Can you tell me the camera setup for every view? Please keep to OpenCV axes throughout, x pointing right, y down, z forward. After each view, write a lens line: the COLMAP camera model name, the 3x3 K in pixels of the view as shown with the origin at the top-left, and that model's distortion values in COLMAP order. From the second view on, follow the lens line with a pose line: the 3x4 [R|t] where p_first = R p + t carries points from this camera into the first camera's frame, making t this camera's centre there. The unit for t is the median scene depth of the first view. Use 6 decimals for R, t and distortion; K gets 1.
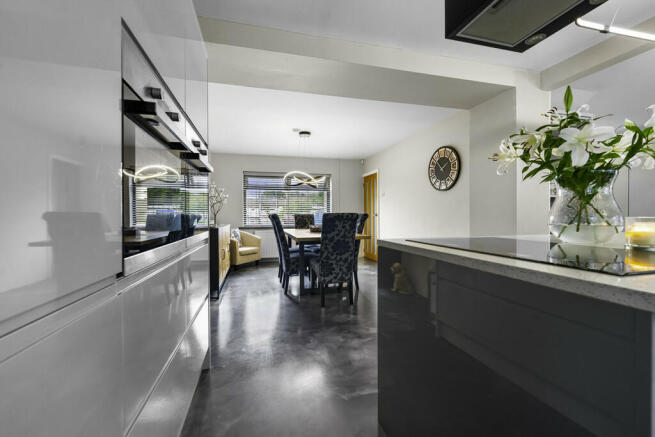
lens RADIAL K [[268.6, 0, 322.0], [0, 268.6, 216.9], [0, 0, 1]] dist [-0.000743, -0.000494]
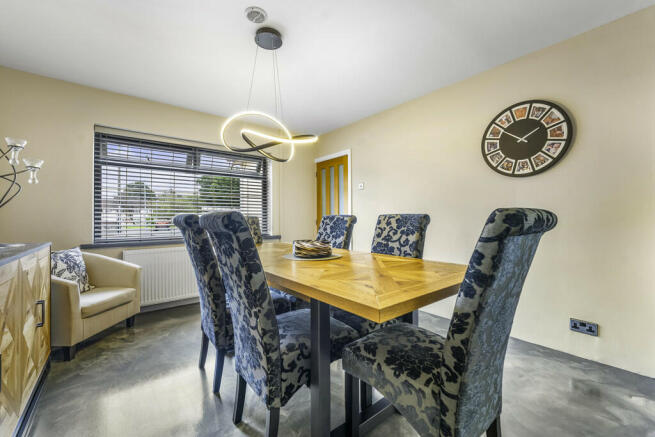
lens RADIAL K [[268.6, 0, 321.2], [0, 268.6, 215.9], [0, 0, 1]] dist [-0.000743, -0.000494]
pose [[0.912650, 0.005843, 0.408700, -0.236895], [0.001765, 0.999832, -0.018236, -0.001702], [-0.408738, 0.017364, 0.912487, 0.794030]]
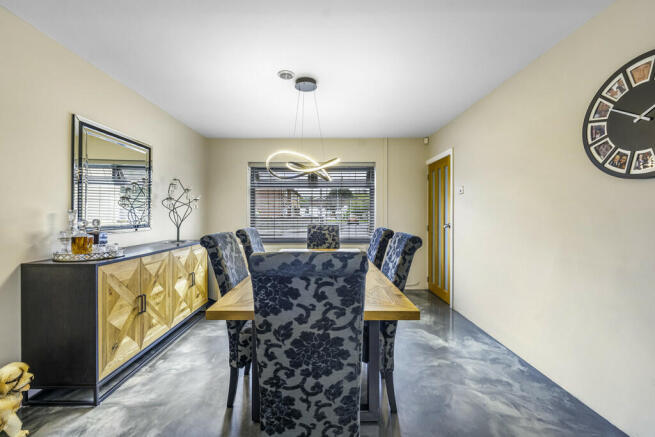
lens RADIAL K [[268.6, 0, 324.5], [0, 268.6, 215.0], [0, 0, 1]] dist [-0.000743, -0.000494]
pose [[0.968821, 0.006841, -0.247668, 0.157579], [-0.007283, 0.999973, -0.000870, -0.055236], [0.247655, 0.002647, 0.968845, 0.676917]]
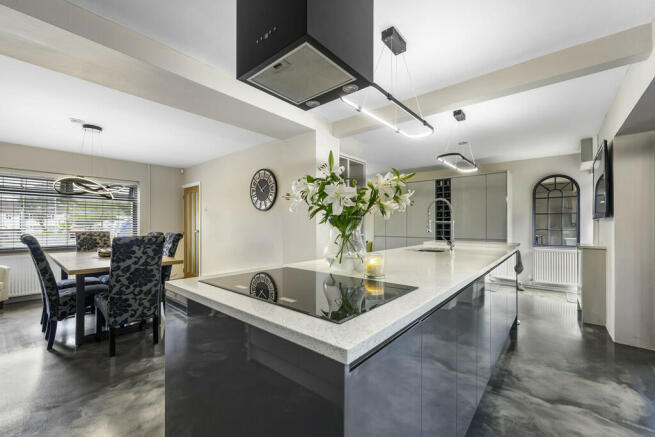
lens RADIAL K [[268.6, 0, 325.5], [0, 268.6, 223.4], [0, 0, 1]] dist [-0.000743, -0.000494]
pose [[0.817216, 0.009264, 0.576257, 0.056334], [-0.001178, 0.999896, -0.014403, -0.040504], [-0.576330, 0.011092, 0.817142, -0.000151]]
